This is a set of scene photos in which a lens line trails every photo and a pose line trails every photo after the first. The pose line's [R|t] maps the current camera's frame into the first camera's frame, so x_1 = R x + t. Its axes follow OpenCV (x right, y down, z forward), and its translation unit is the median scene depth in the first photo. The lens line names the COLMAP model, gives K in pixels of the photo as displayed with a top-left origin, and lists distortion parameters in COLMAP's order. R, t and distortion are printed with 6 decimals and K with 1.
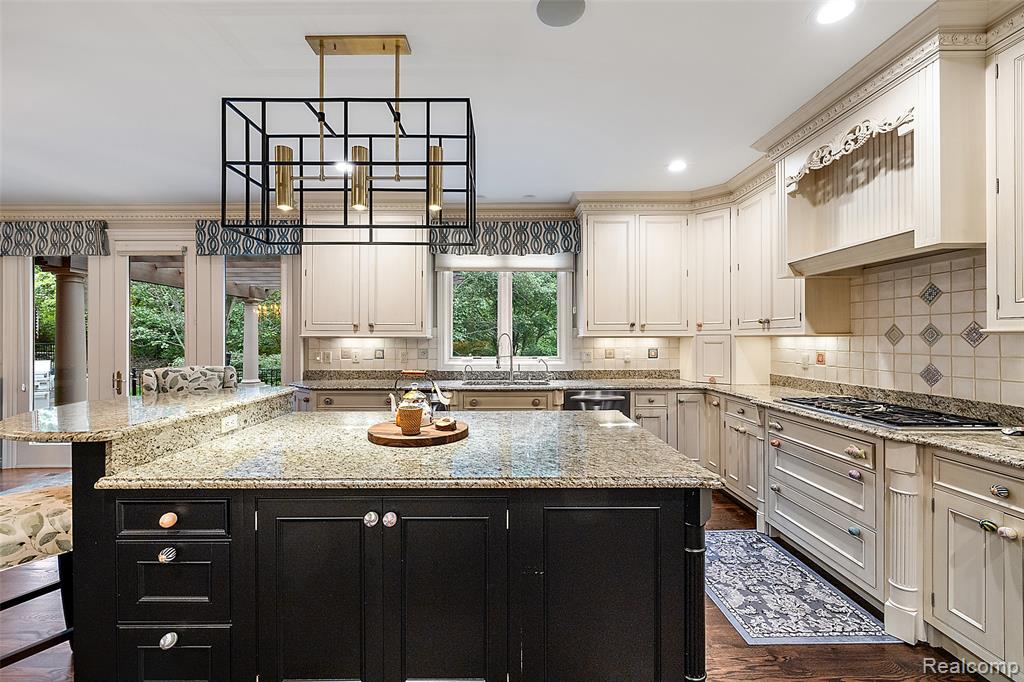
lens RADIAL K [[432.7, 0, 509.6], [0, 432.7, 340.1], [0, 0, 1]] dist [0.001478, 0.000084]
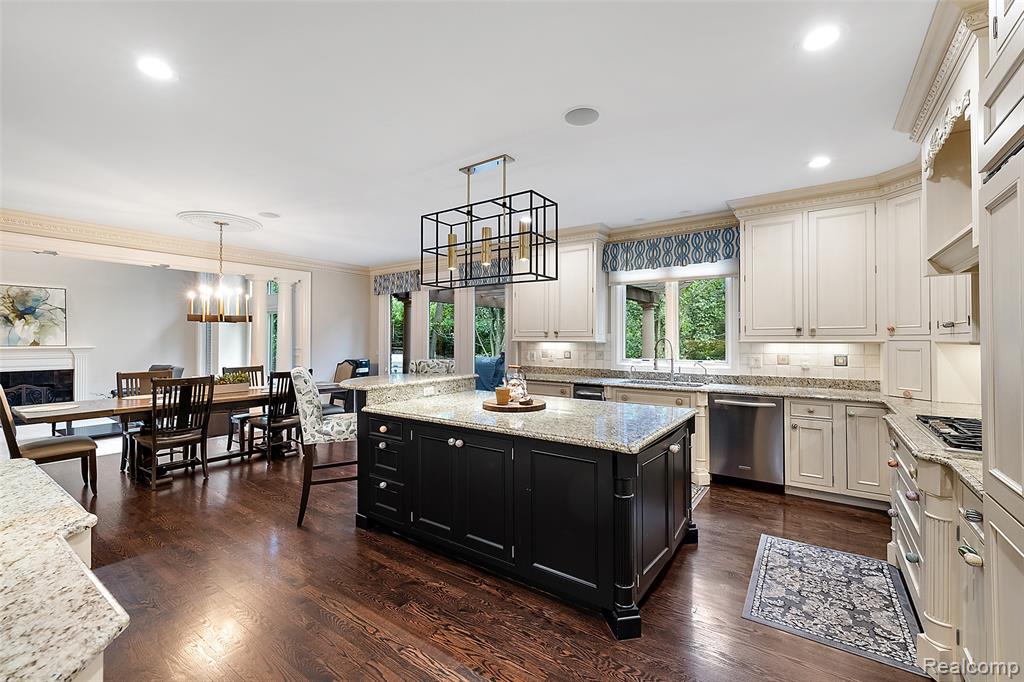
lens RADIAL K [[432.7, 0, 515.8], [0, 432.7, 336.7], [0, 0, 1]] dist [0.001478, 0.000084]
pose [[0.815135, -0.002187, -0.579266, 0.359639], [-0.003682, 0.999953, -0.008956, -0.010042], [0.579259, 0.009433, 0.815089, -0.136140]]
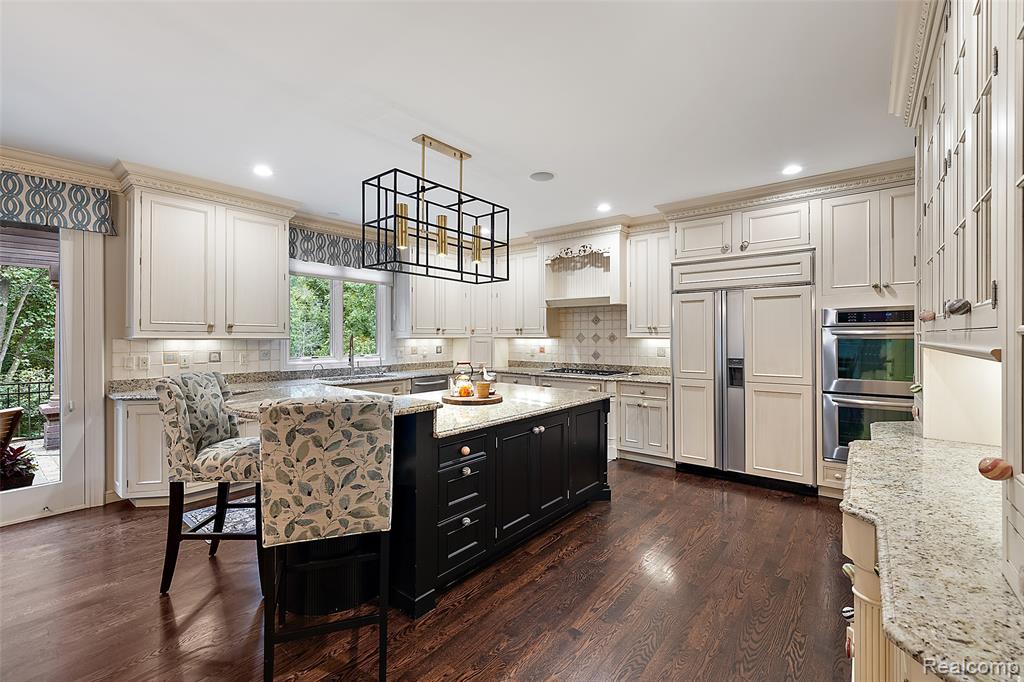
lens RADIAL K [[432.7, 0, 507.3], [0, 432.7, 337.2], [0, 0, 1]] dist [0.001478, 0.000084]
pose [[0.640122, 0.001161, 0.768272, -0.711424], [0.001260, 0.999996, -0.002560, -0.007226], [-0.768272, 0.002607, 0.640118, -0.073249]]
